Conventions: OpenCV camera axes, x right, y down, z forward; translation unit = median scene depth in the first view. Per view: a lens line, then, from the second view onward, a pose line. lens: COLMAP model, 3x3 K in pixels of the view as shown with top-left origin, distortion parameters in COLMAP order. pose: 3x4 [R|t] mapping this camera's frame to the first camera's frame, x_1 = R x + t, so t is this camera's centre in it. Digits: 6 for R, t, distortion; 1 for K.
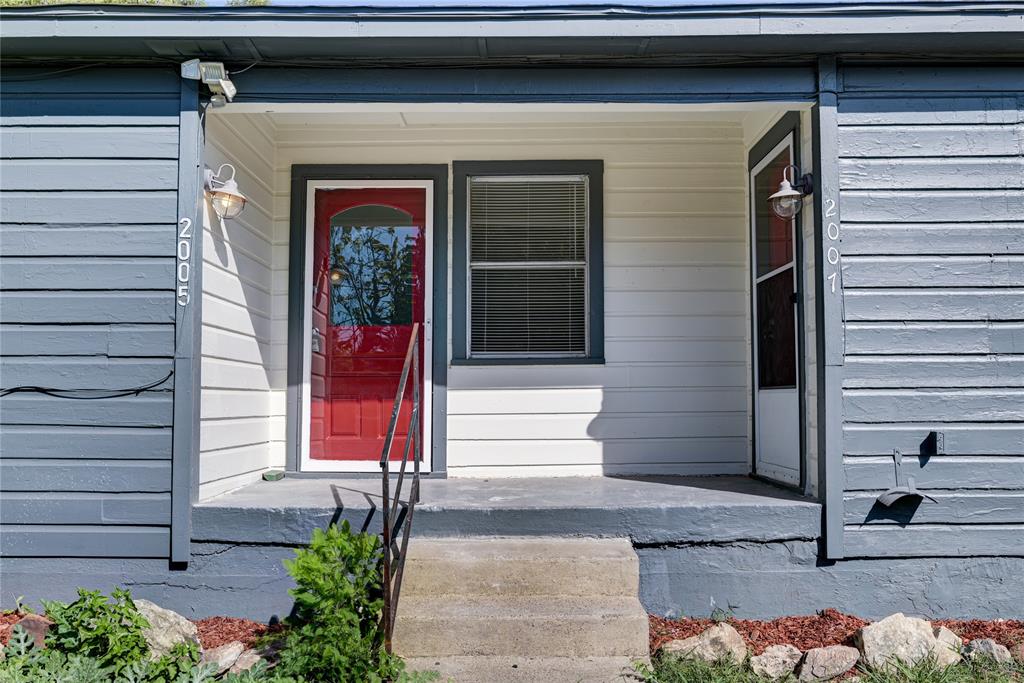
lens RADIAL K [[888.4, 0, 514.2], [0, 888.4, 342.2], [0, 0, 1]] dist [0.003369, 0.000680]
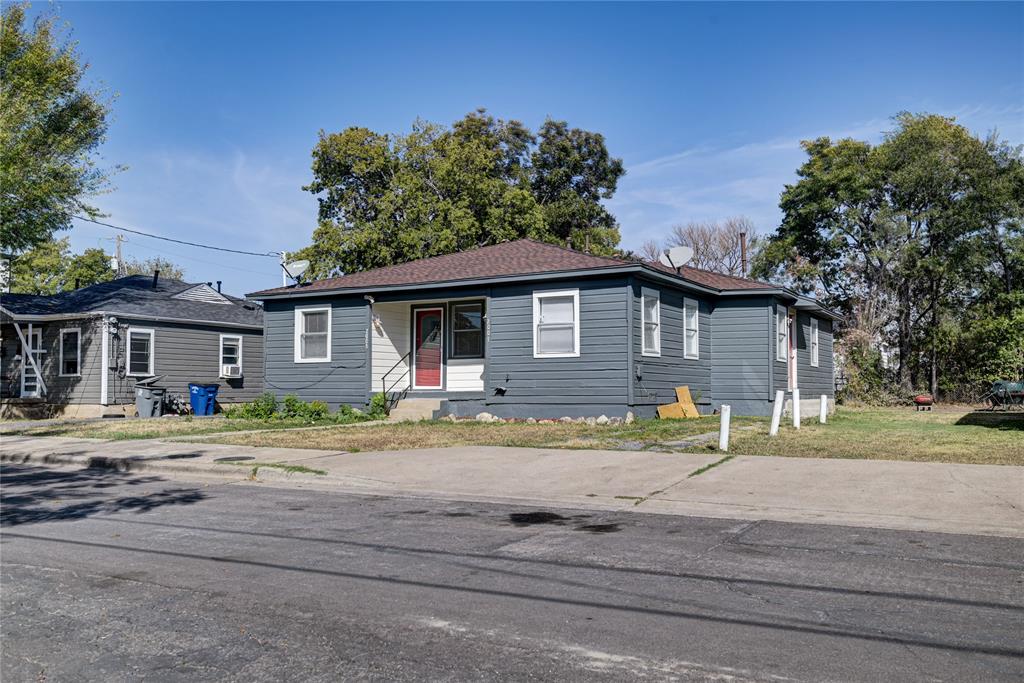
lens RADIAL K [[888.4, 0, 510.5], [0, 888.4, 344.8], [0, 0, 1]] dist [0.003369, 0.000680]
pose [[0.873986, -0.025855, -0.485263, 1.906038], [0.033559, 0.999411, 0.007192, -0.050925], [0.484791, -0.022571, 0.874339, -2.020181]]
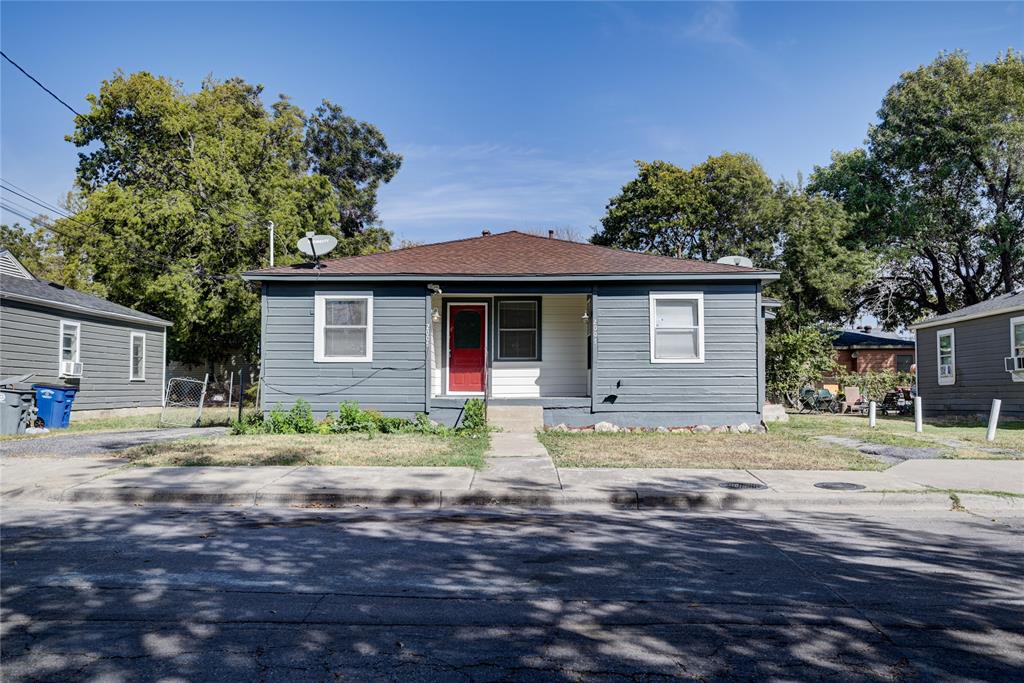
lens RADIAL K [[888.4, 0, 508.6], [0, 888.4, 338.1], [0, 0, 1]] dist [0.003369, 0.000680]
pose [[0.999983, 0.002443, -0.005245, 0.000088], [-0.002415, 0.999983, 0.005225, -0.076051], [0.005257, -0.005212, 0.999973, -2.190327]]
